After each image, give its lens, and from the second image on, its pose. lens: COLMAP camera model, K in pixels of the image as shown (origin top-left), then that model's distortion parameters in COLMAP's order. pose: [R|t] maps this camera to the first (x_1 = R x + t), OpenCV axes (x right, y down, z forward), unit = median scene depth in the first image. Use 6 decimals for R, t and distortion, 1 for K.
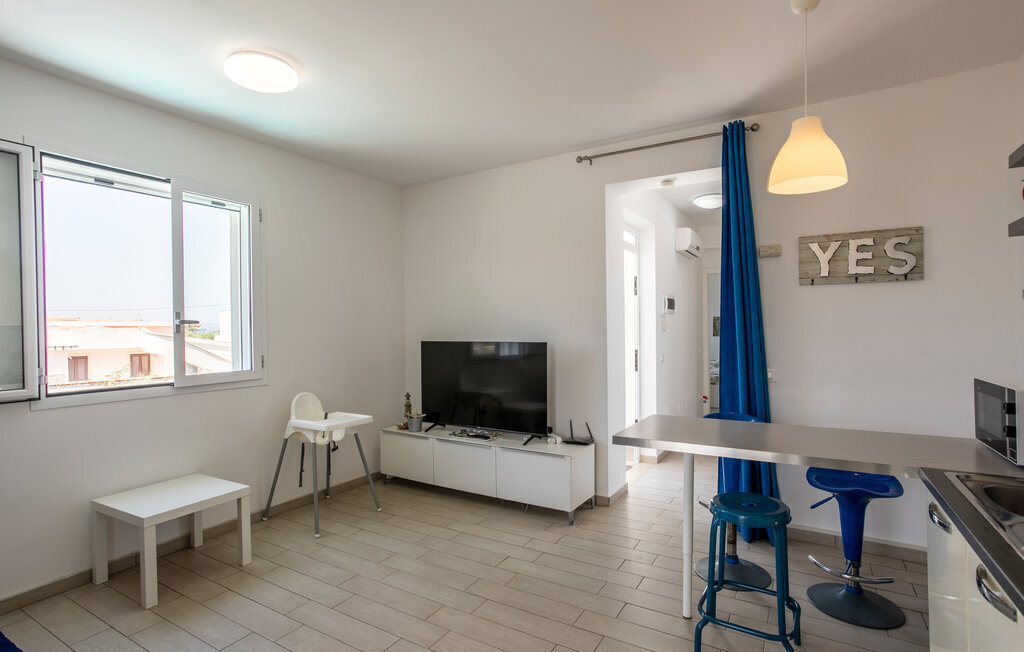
lens RADIAL K [[506.0, 0, 516.2], [0, 506.0, 331.5], [0, 0, 1]] dist [-0.015245, 0.000807]
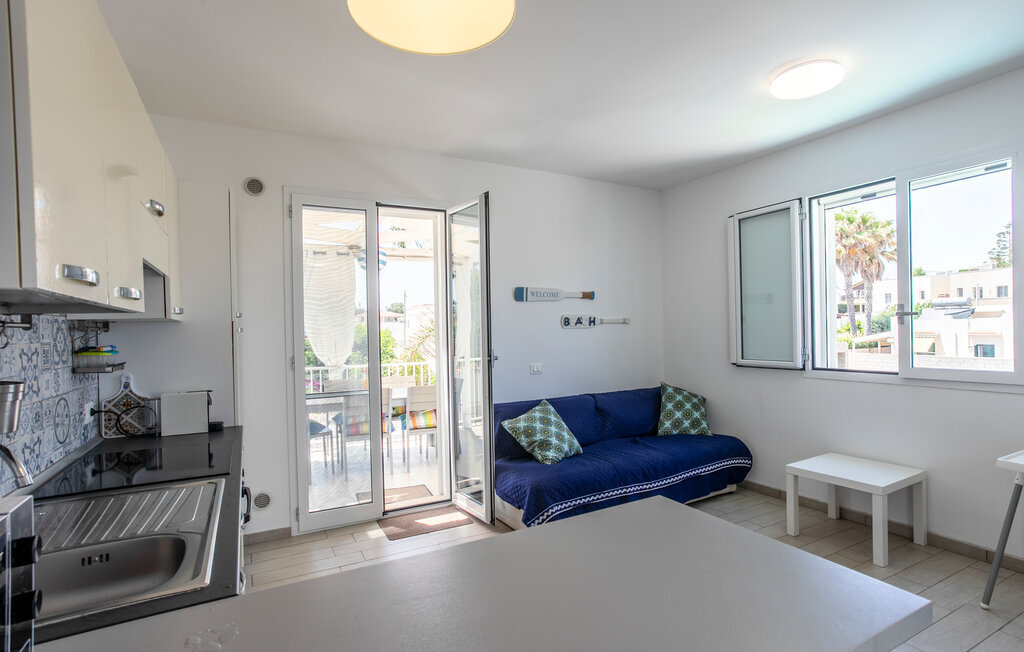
lens RADIAL K [[506.0, 0, 513.9], [0, 506.0, 329.8], [0, 0, 1]] dist [-0.015245, 0.000807]
pose [[-0.531478, 0.017781, -0.846885, 0.612903], [0.017878, 0.999792, 0.009771, -0.009529], [0.846883, -0.009947, -0.531686, 0.880376]]
